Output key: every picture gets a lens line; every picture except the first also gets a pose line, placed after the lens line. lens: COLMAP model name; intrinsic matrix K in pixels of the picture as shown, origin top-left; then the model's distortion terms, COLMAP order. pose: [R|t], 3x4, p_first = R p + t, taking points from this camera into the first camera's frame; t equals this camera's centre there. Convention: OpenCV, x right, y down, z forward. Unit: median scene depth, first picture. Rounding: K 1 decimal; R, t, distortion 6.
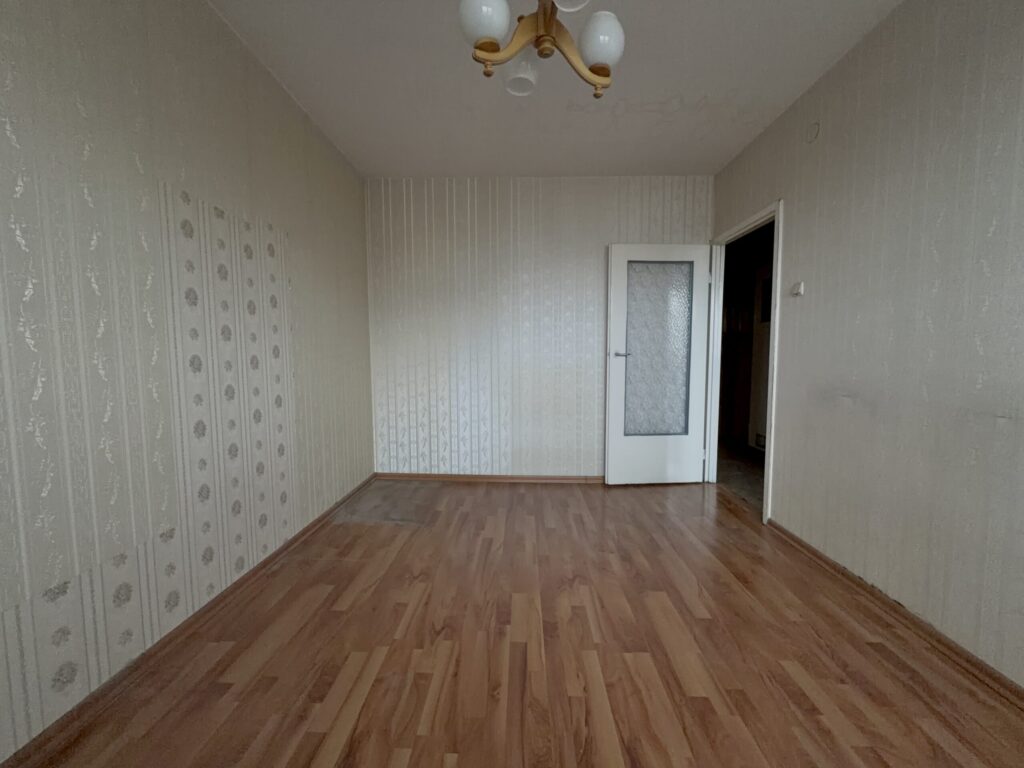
lens RADIAL K [[412.2, 0, 513.2], [0, 412.2, 385.7], [0, 0, 1]] dist [0.000114, 0.000061]
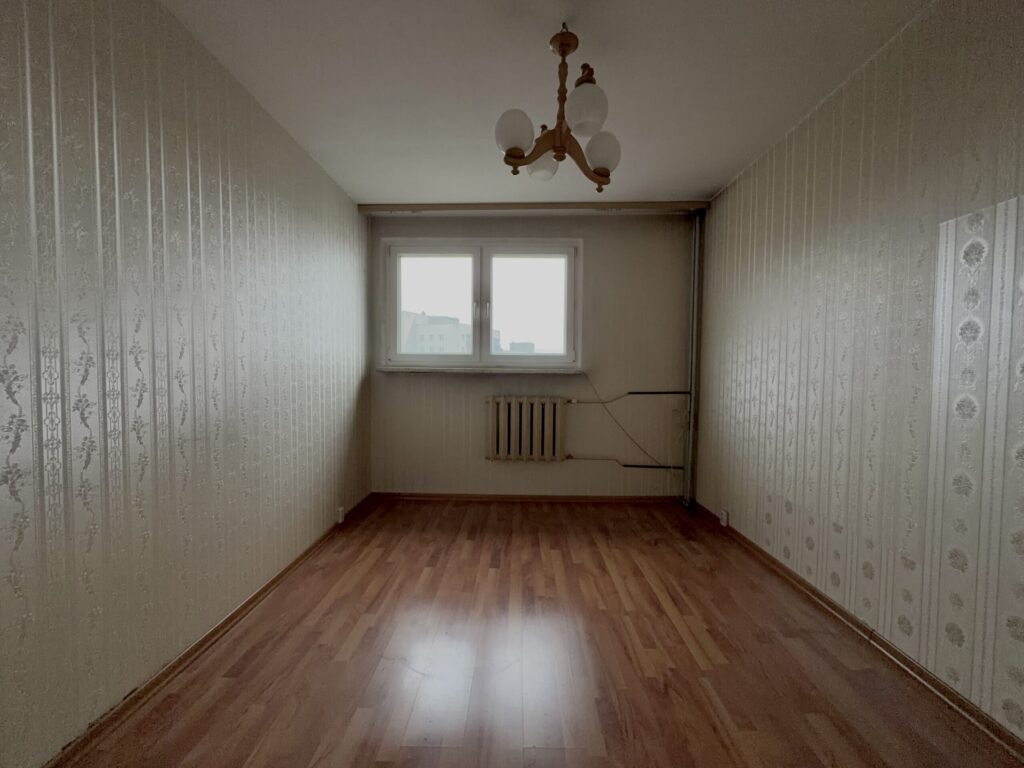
lens RADIAL K [[412.2, 0, 511.3], [0, 412.2, 386.5], [0, 0, 1]] dist [0.000114, 0.000061]
pose [[-0.999980, -0.003212, -0.005423, 0.212348], [-0.003804, 0.993592, 0.112964, -0.223164], [0.005026, 0.112982, -0.993584, 2.135788]]
